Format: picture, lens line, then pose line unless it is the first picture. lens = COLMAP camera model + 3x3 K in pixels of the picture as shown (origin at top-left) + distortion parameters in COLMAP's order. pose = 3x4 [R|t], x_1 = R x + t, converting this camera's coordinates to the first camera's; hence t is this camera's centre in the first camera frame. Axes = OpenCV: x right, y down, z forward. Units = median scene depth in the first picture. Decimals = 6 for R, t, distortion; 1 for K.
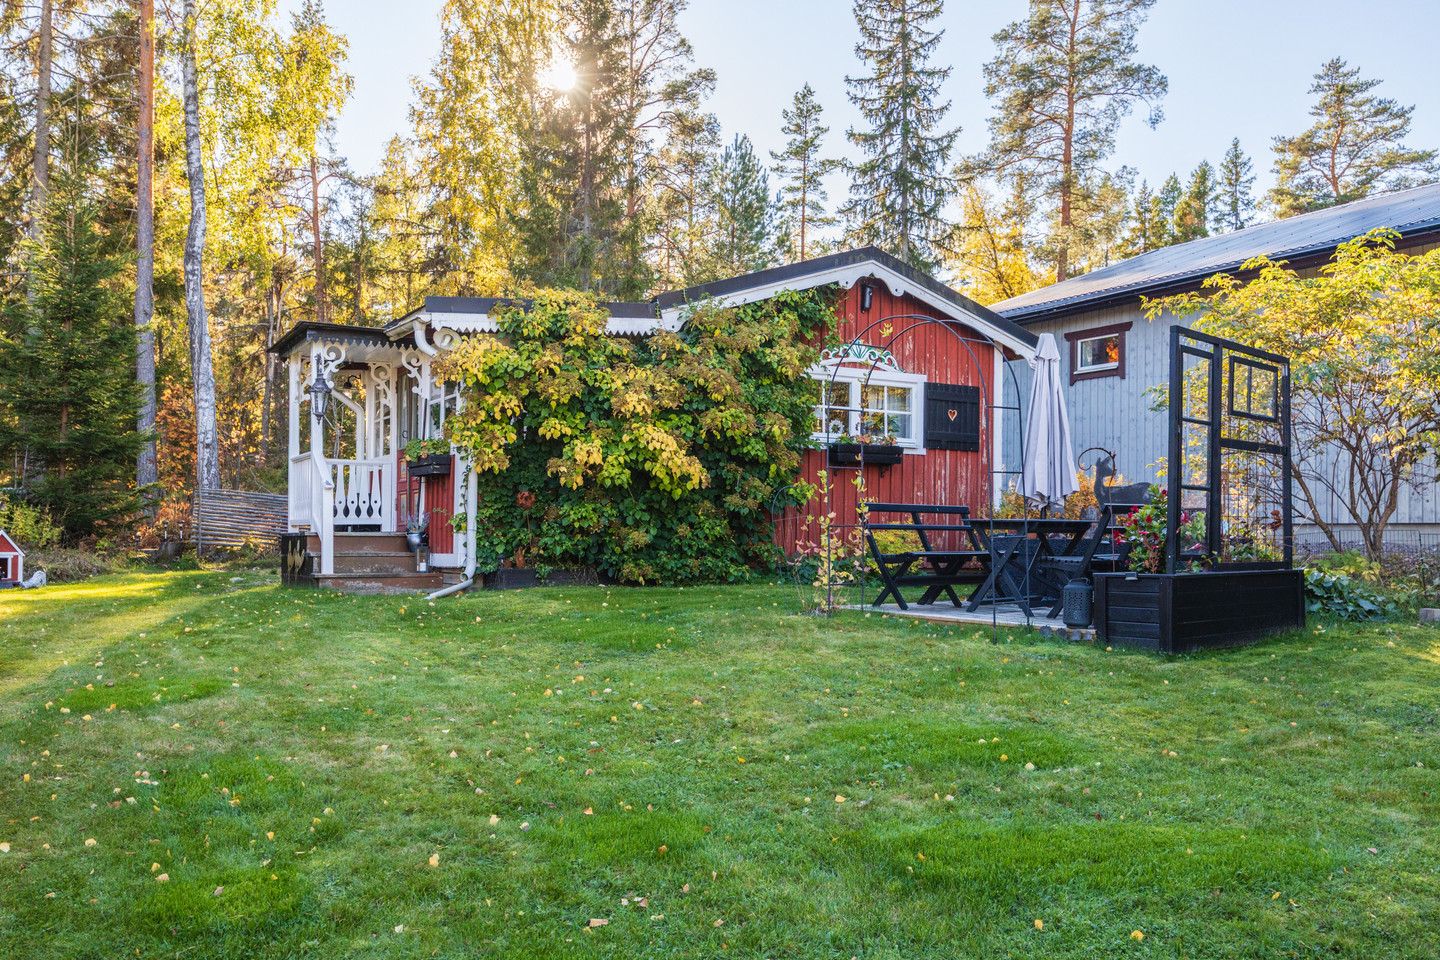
lens RADIAL K [[1296.4, 0, 740.5], [0, 1296.4, 498.9], [0, 0, 1]] dist [-0.009674, -0.003821]
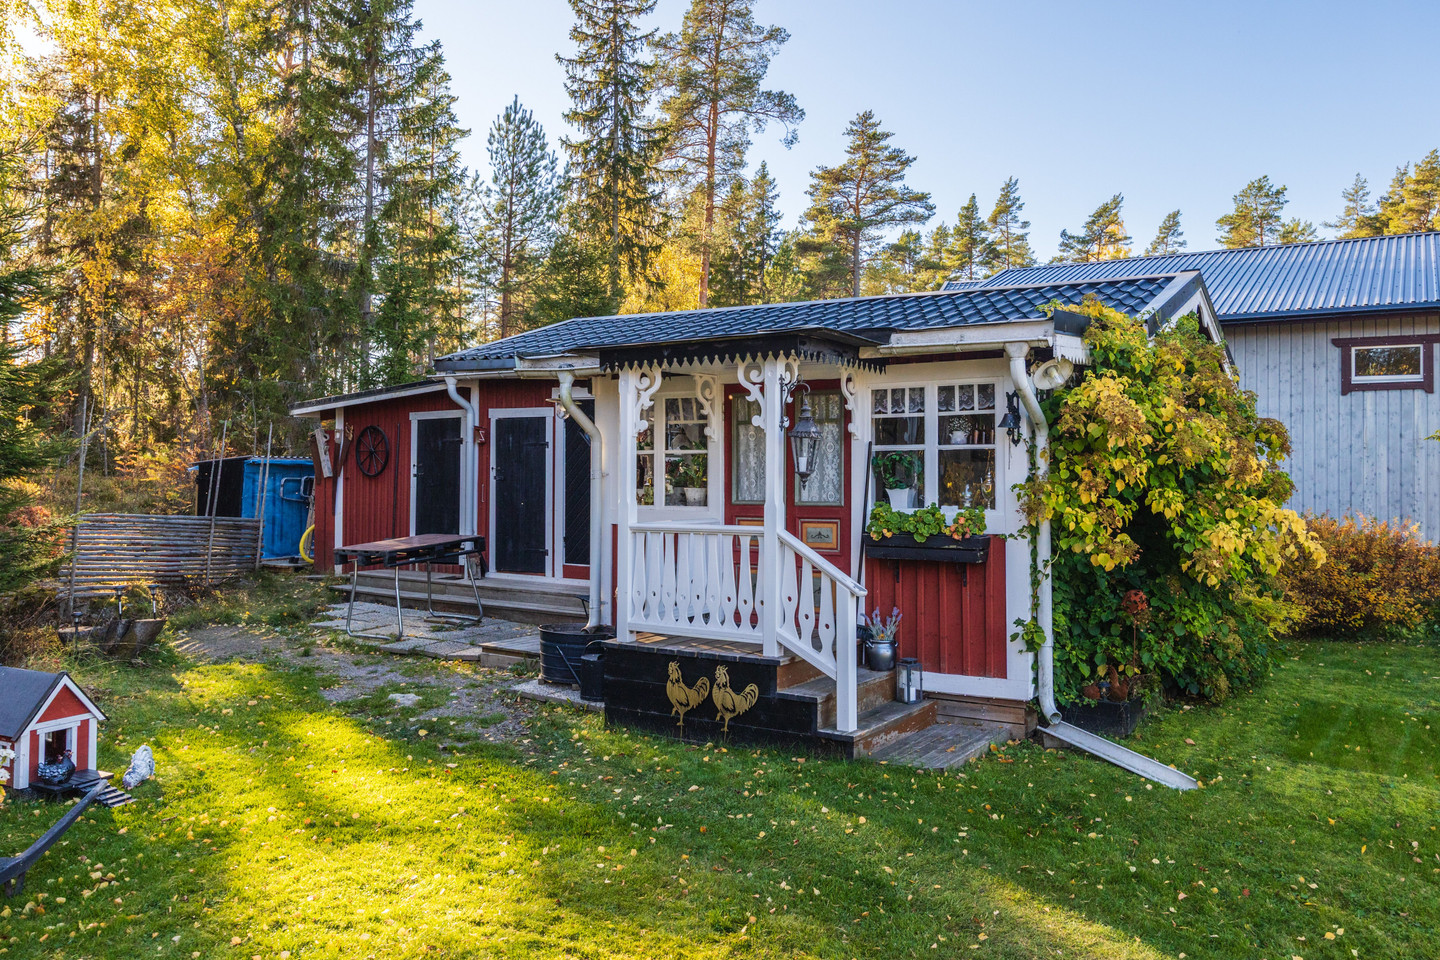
lens RADIAL K [[1082.8, 0, 775.5], [0, 1082.8, 443.2], [0, 0, 1]] dist [0.009255, -0.000581]
pose [[0.871498, 0.014230, 0.490193, -0.189663], [-0.017660, 0.999841, 0.002372, -0.025662], [-0.490082, -0.010724, 0.871611, 0.173551]]
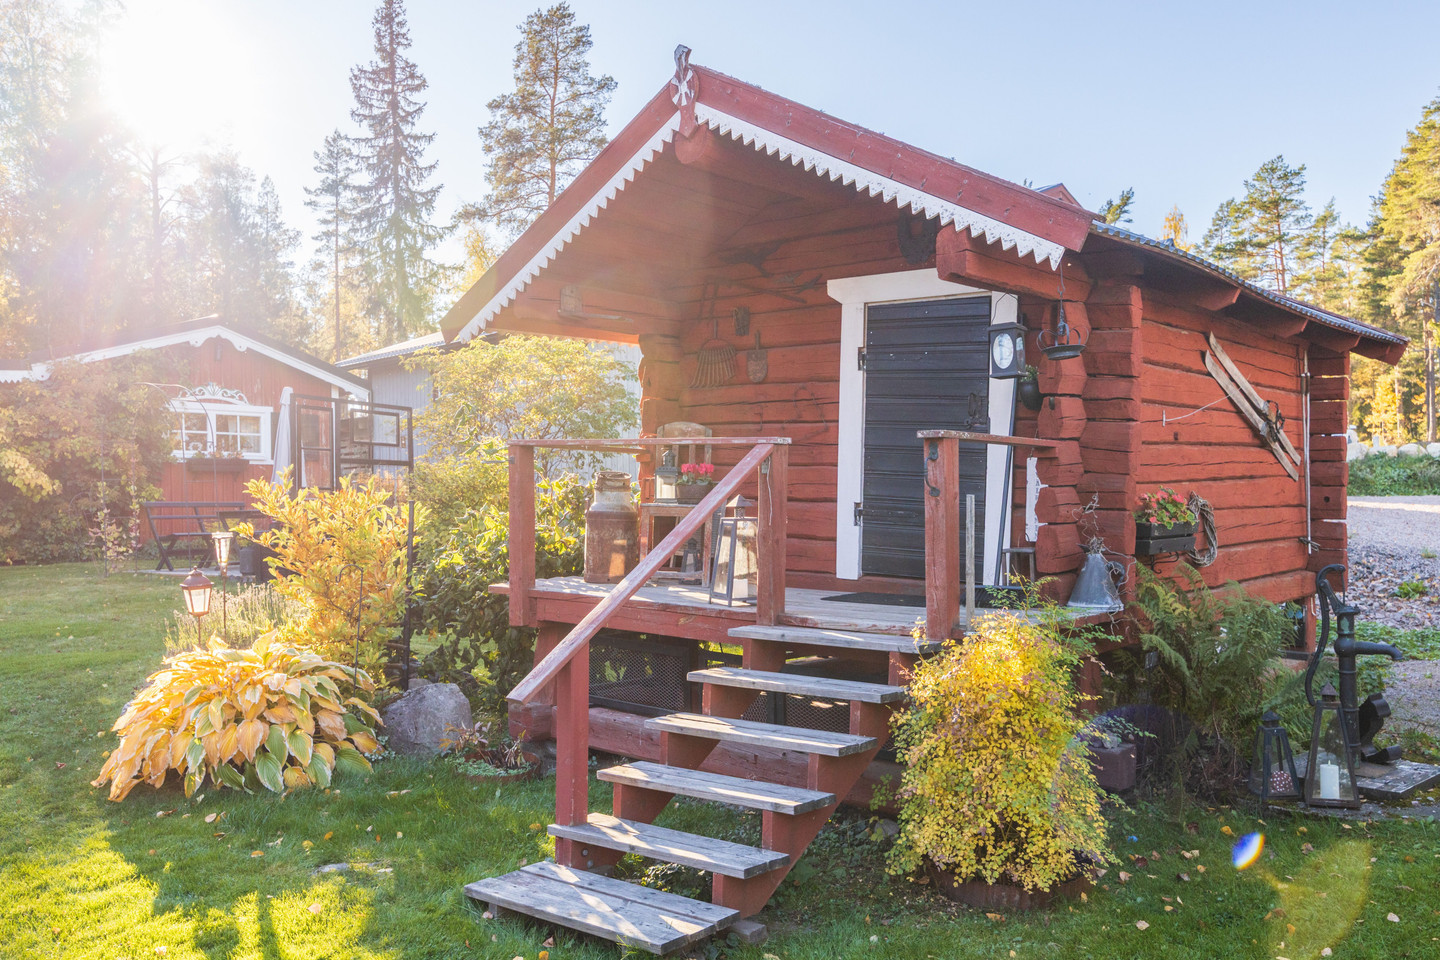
lens RADIAL K [[1187.9, 0, 734.6], [0, 1187.9, 493.0], [0, 0, 1]] dist [-0.007062, 0.000192]
pose [[0.952416, -0.025899, 0.303700, 0.085598], [0.025189, 0.999663, 0.006256, 0.000363], [-0.303760, 0.001692, 0.952747, -0.136132]]
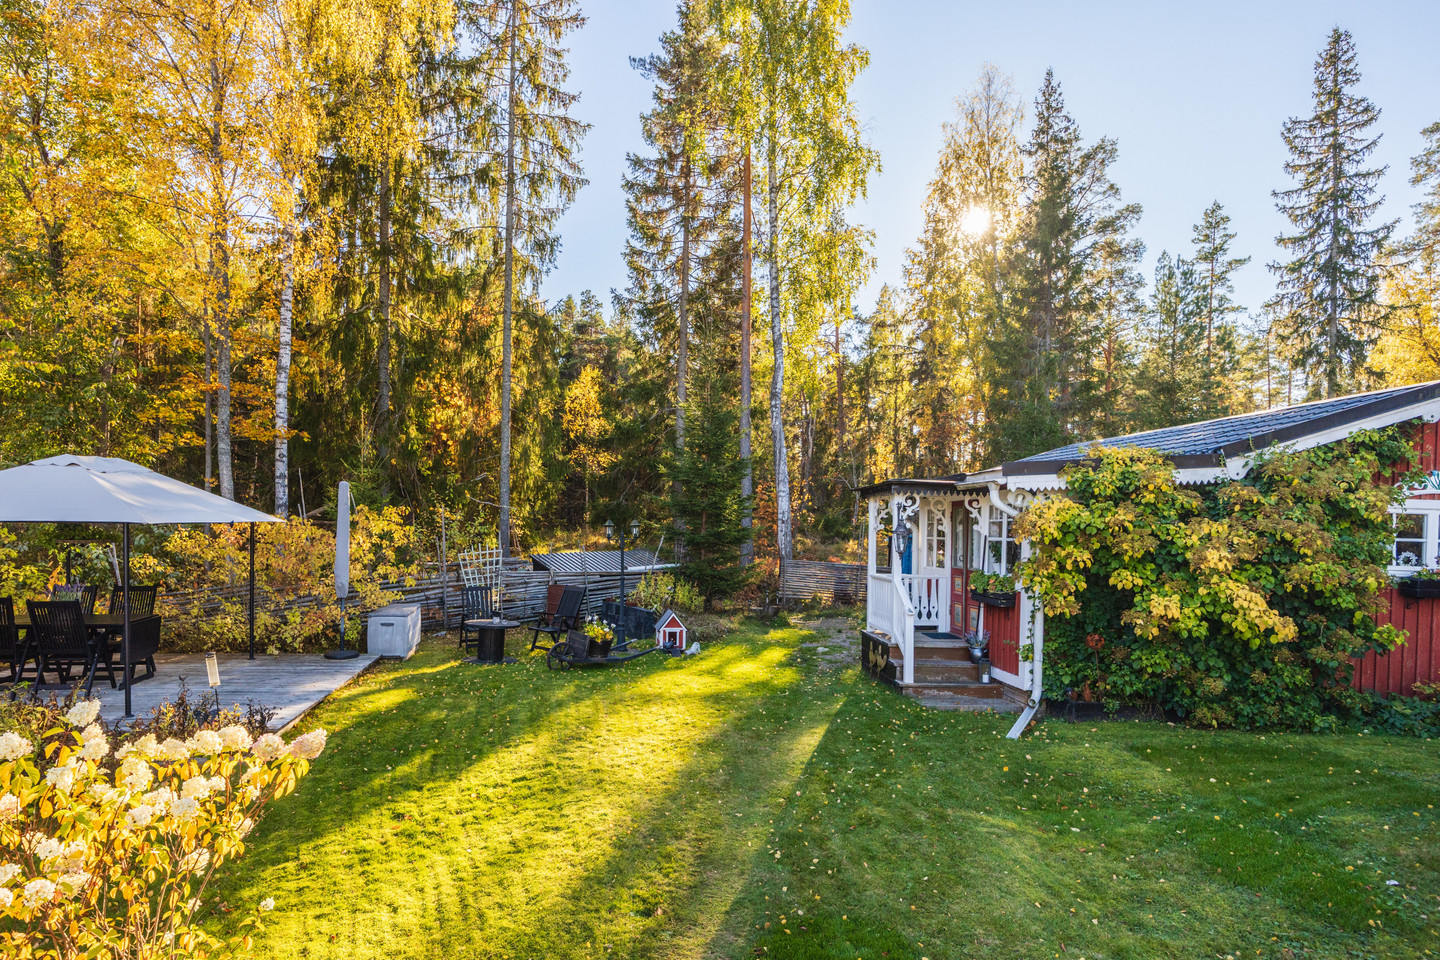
lens RADIAL K [[815.5, 0, 663.5], [0, 815.5, 526.4], [0, 0, 1]] dist [-0.001038, -0.002915]
pose [[0.875388, 0.013517, -0.483231, -0.046002], [-0.001548, 0.999682, 0.025159, -0.034770], [0.483418, -0.021276, 0.875131, 0.062499]]
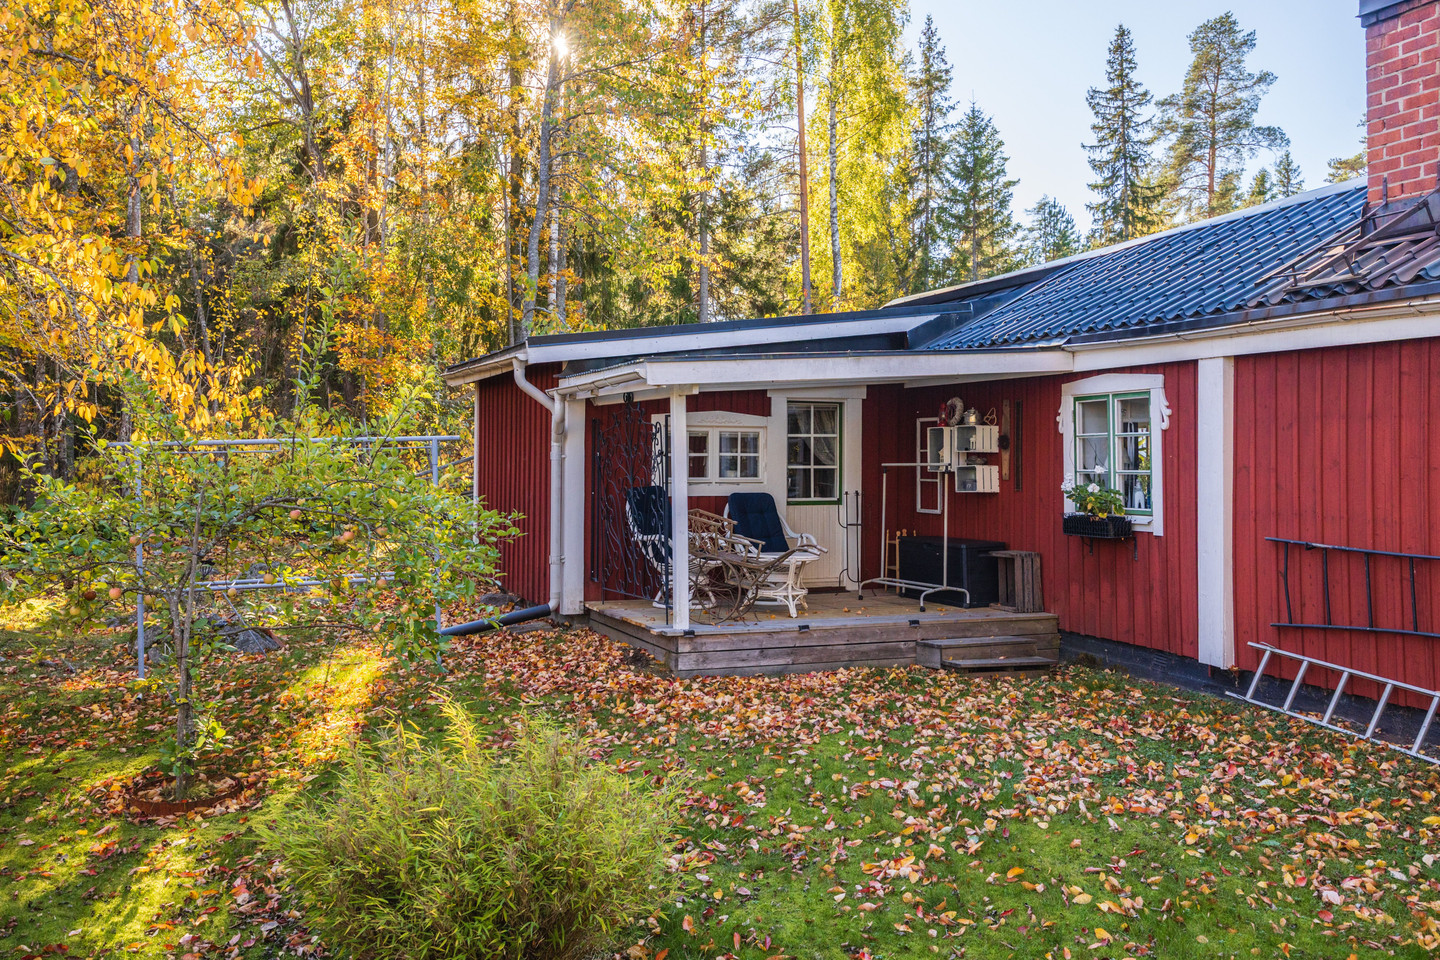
lens RADIAL K [[1202.3, 0, 711.1], [0, 1202.3, 417.0], [0, 0, 1]] dist [-0.011352, -0.006222]
pose [[0.999932, -0.009459, -0.006846, -0.345045], [0.009396, 0.999914, -0.009175, -0.007706], [0.006932, 0.009110, 0.999934, -0.376007]]
